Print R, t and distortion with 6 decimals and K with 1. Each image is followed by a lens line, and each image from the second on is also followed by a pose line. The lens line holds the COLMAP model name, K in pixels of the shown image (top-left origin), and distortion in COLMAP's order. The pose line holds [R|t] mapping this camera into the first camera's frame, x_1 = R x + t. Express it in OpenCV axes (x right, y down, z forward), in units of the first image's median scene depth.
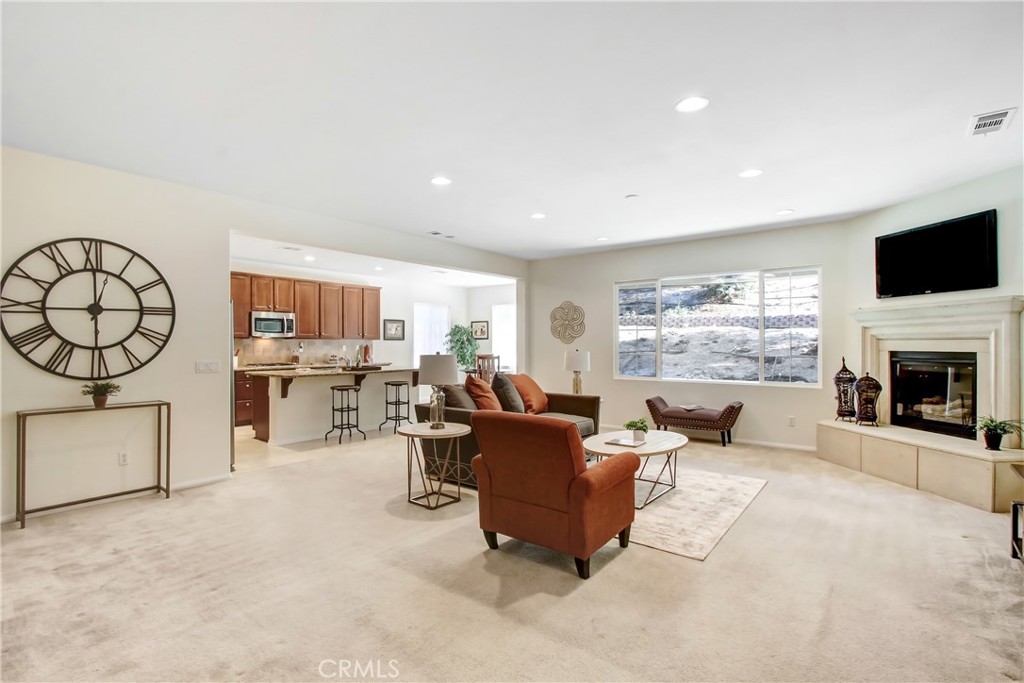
lens RADIAL K [[490.2, 0, 512.0], [0, 490.2, 341.5], [0, 0, 1]] dist [-0.000339, -0.000035]
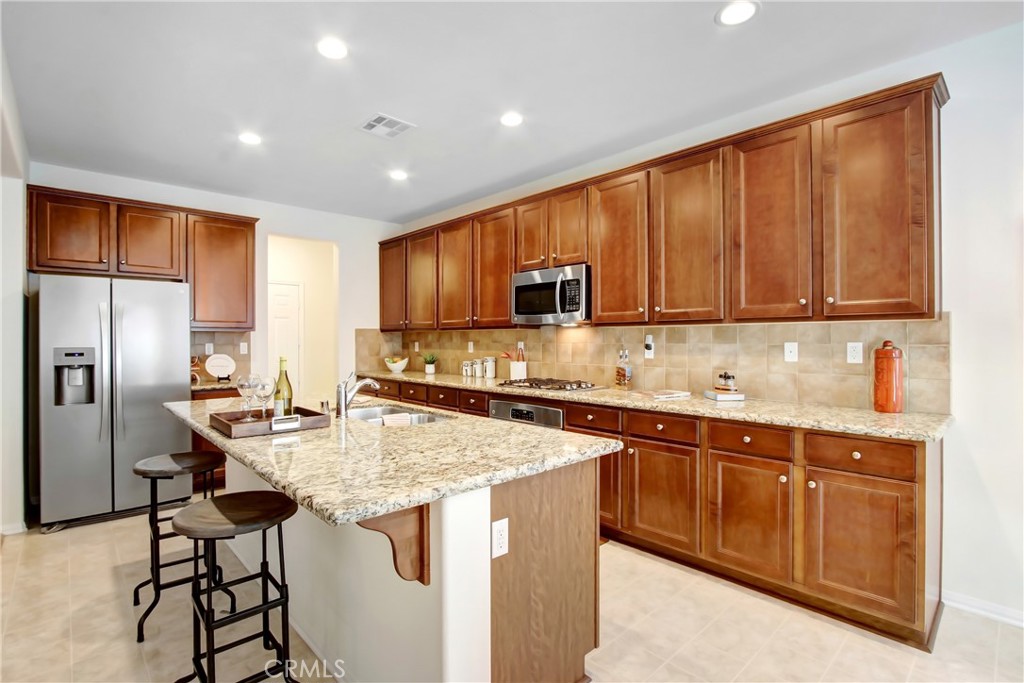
lens RADIAL K [[490.2, 0, 512.0], [0, 490.2, 341.5], [0, 0, 1]] dist [-0.000339, -0.000035]
pose [[-0.150220, 0.006186, -0.988633, -0.018722], [0.008384, 0.999952, 0.004983, 0.003525], [0.988617, -0.007540, -0.150265, 0.774708]]
